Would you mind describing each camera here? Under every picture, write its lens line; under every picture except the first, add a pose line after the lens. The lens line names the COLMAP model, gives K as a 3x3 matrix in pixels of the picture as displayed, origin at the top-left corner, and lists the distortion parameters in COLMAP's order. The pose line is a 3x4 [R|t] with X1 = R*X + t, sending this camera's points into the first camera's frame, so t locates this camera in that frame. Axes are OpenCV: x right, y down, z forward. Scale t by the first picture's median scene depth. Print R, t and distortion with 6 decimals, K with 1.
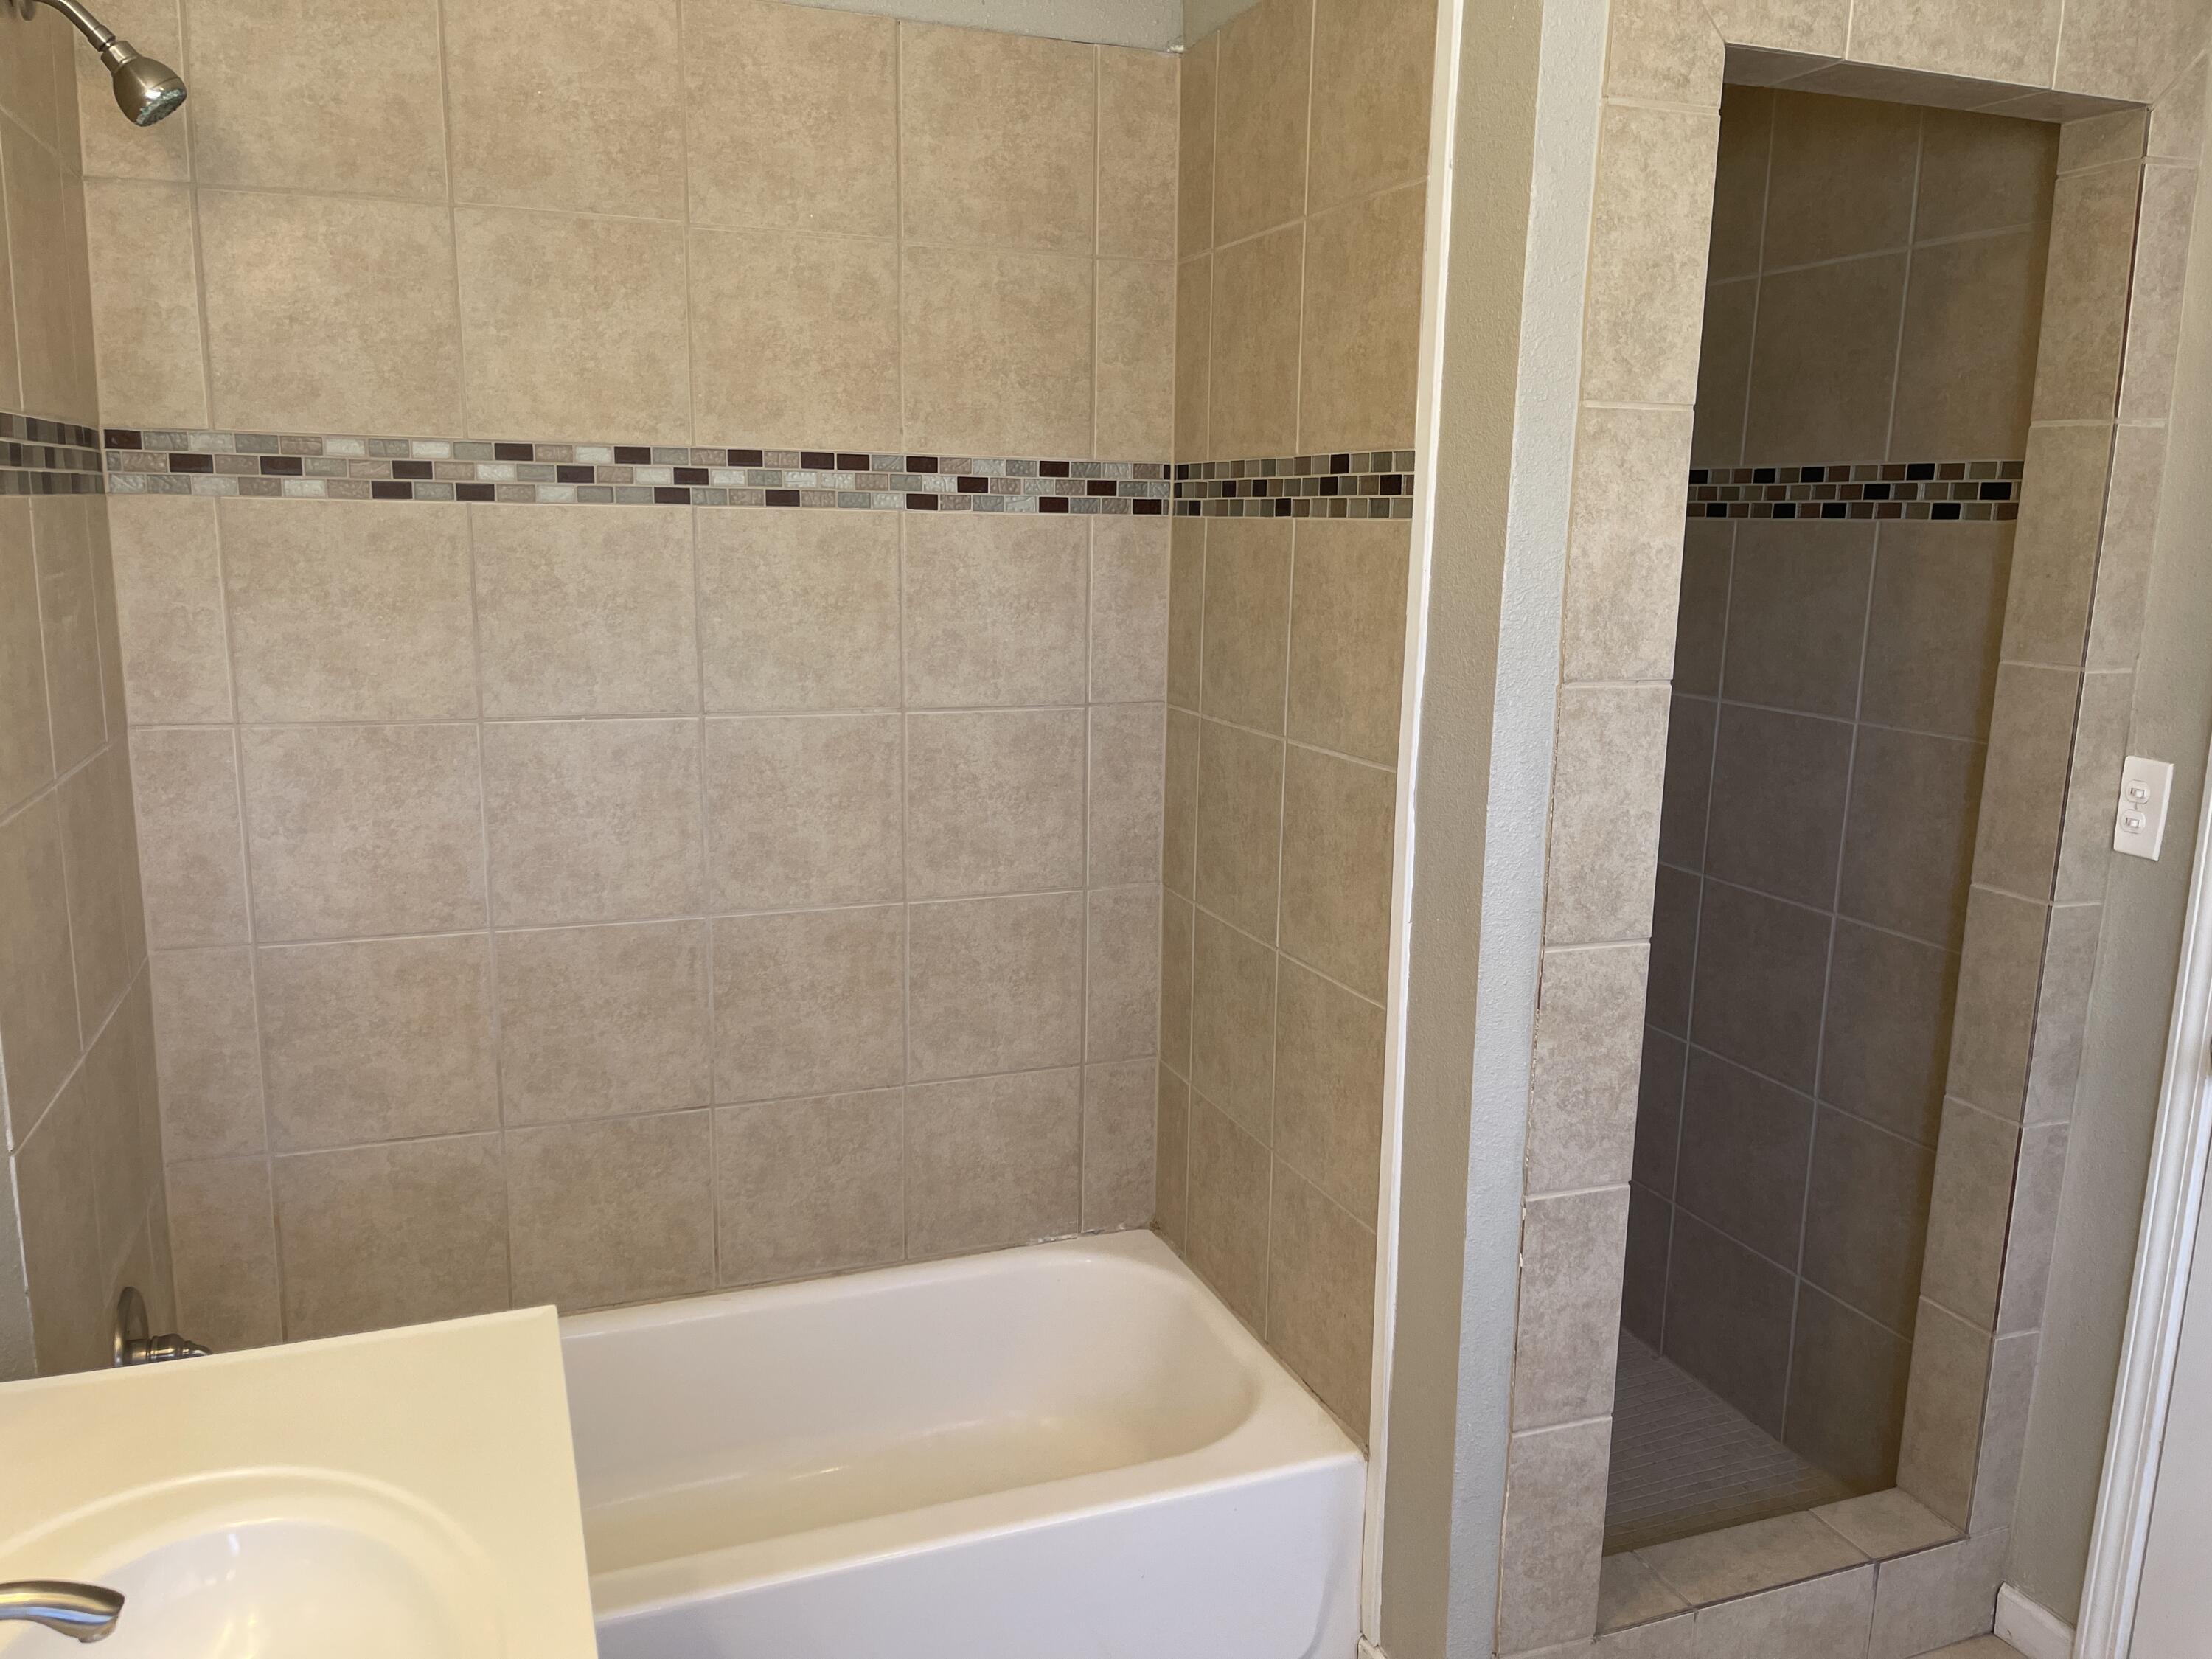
lens RADIAL K [[1671.0, 0, 1104.5], [0, 1671.0, 818.0], [0, 0, 1]] dist [0.040171, -0.054383]
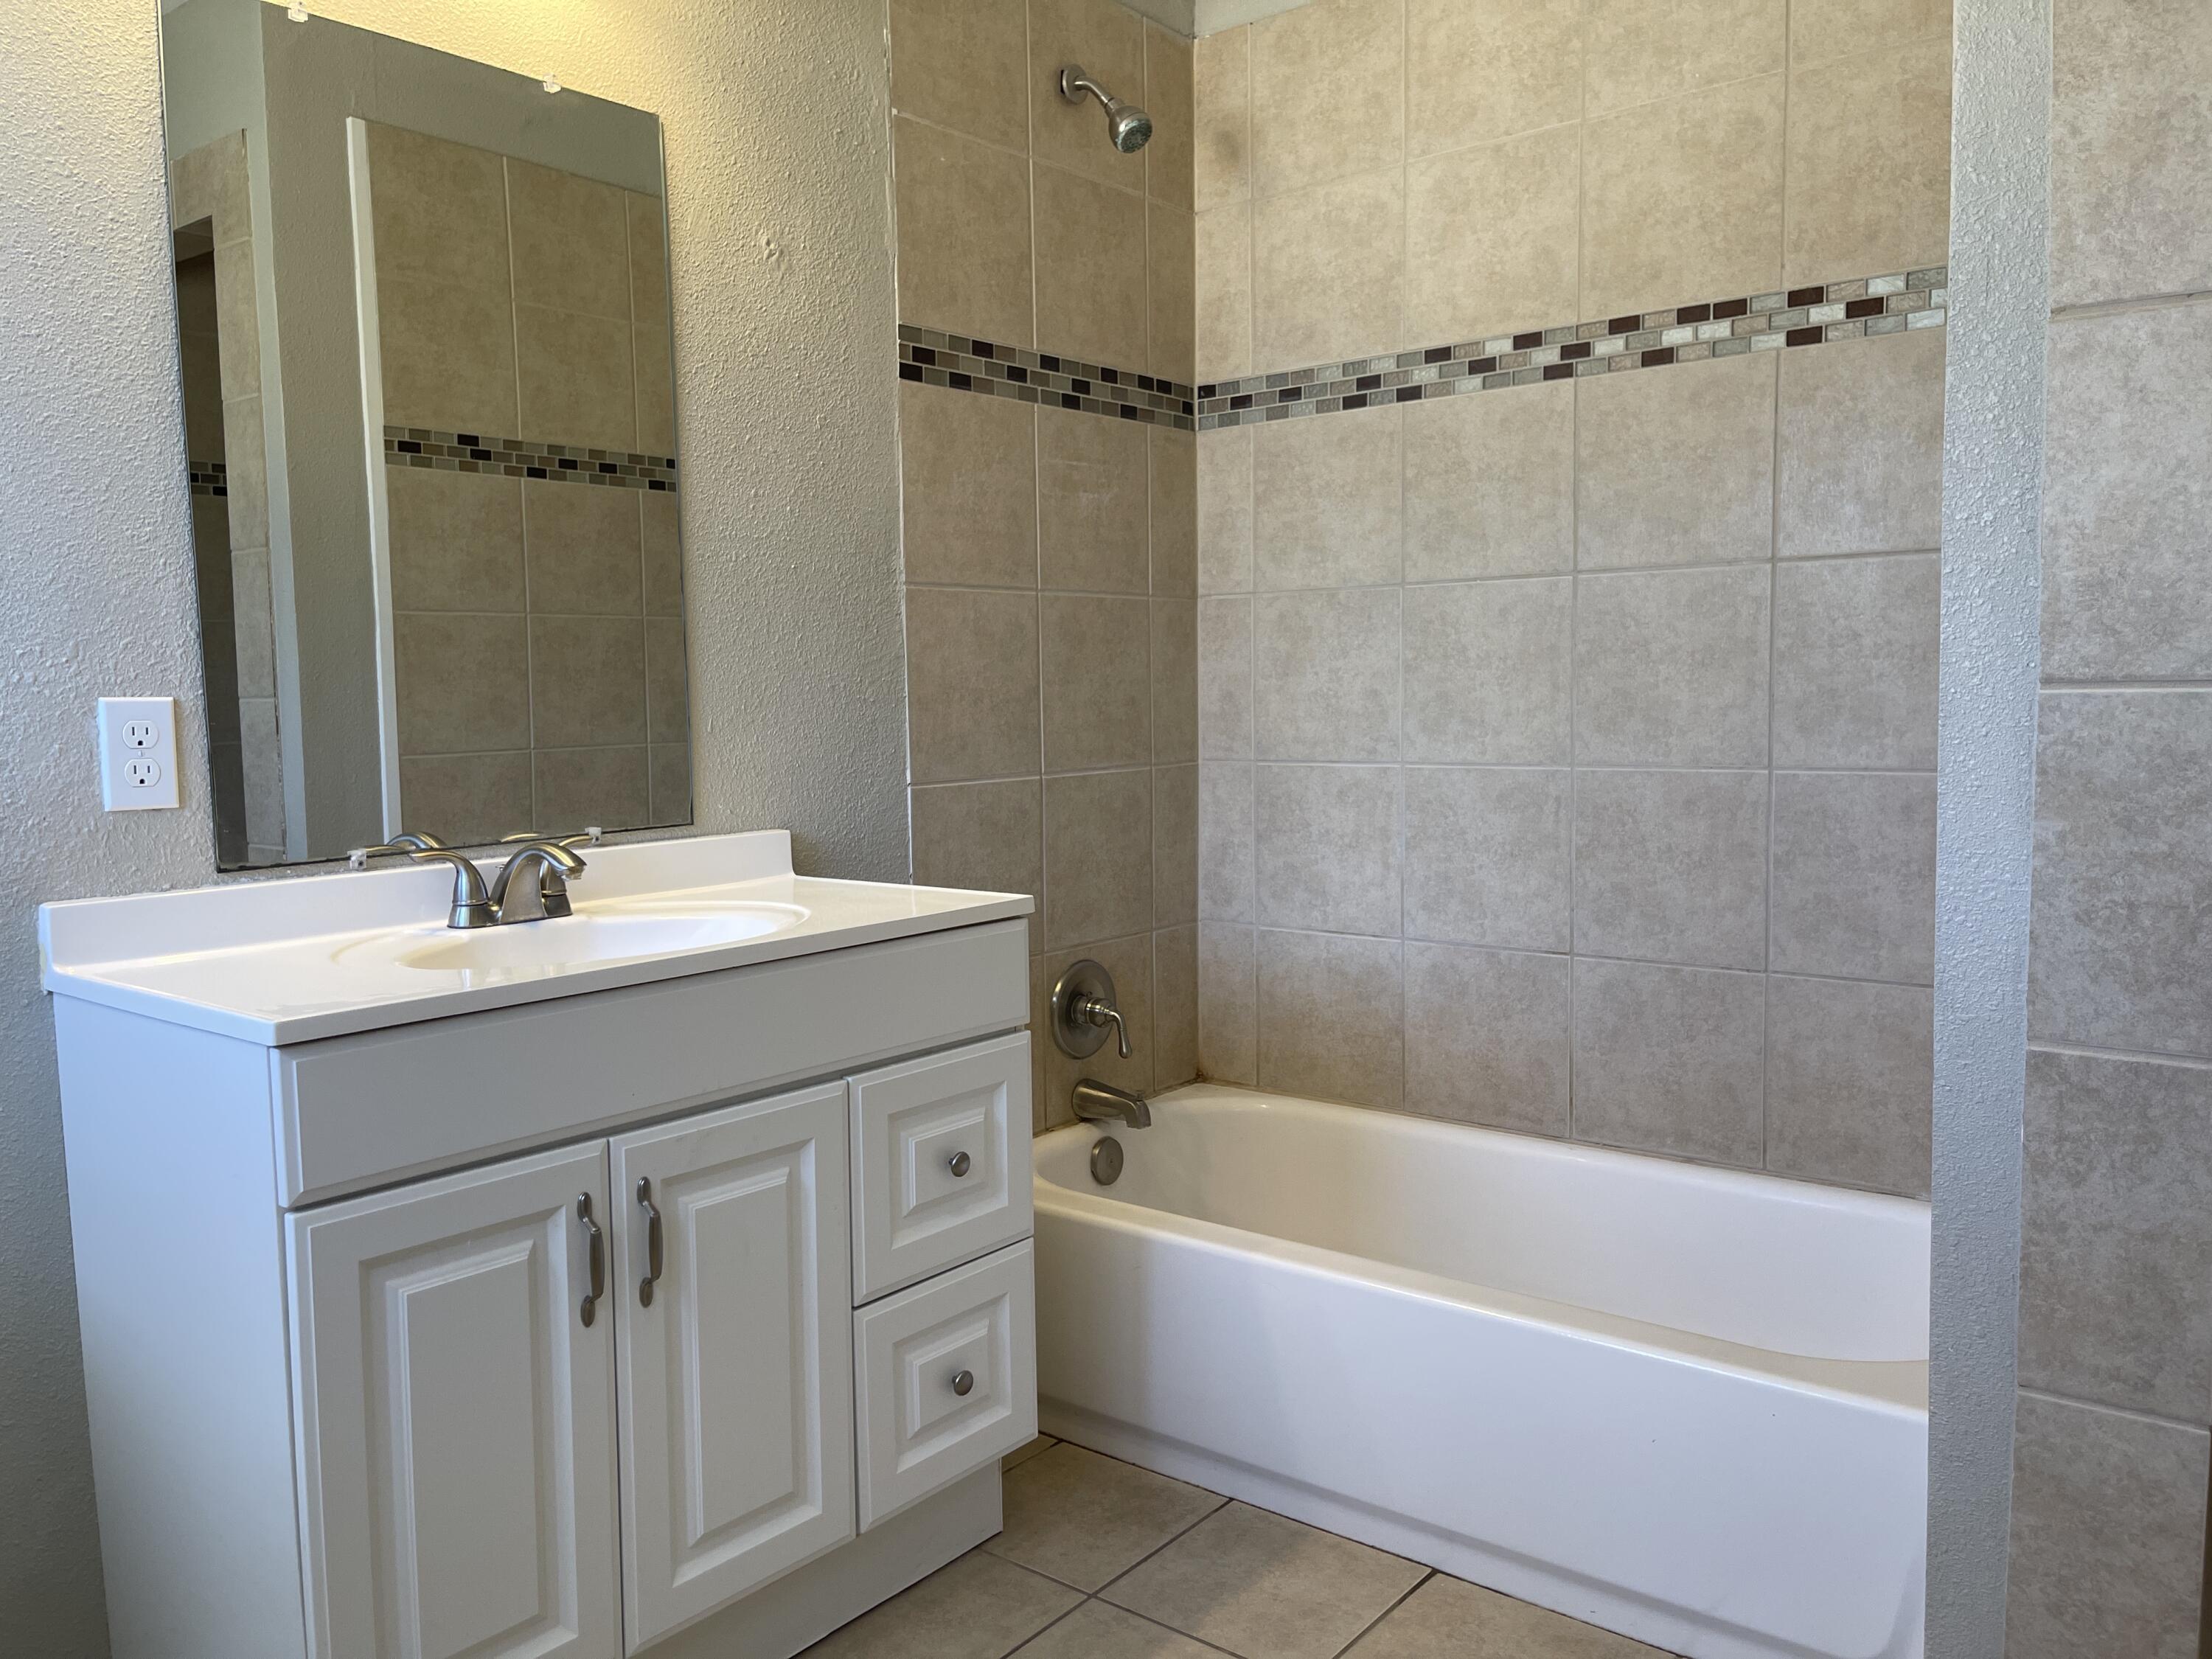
lens RADIAL K [[1671.0, 0, 1065.5], [0, 1671.0, 822.8], [0, 0, 1]] dist [0.040171, -0.054383]
pose [[0.484689, 0.045453, -0.873505, 0.551211], [-0.132549, 0.990933, -0.021985, 0.164695], [0.864585, 0.126438, 0.486319, 0.224052]]
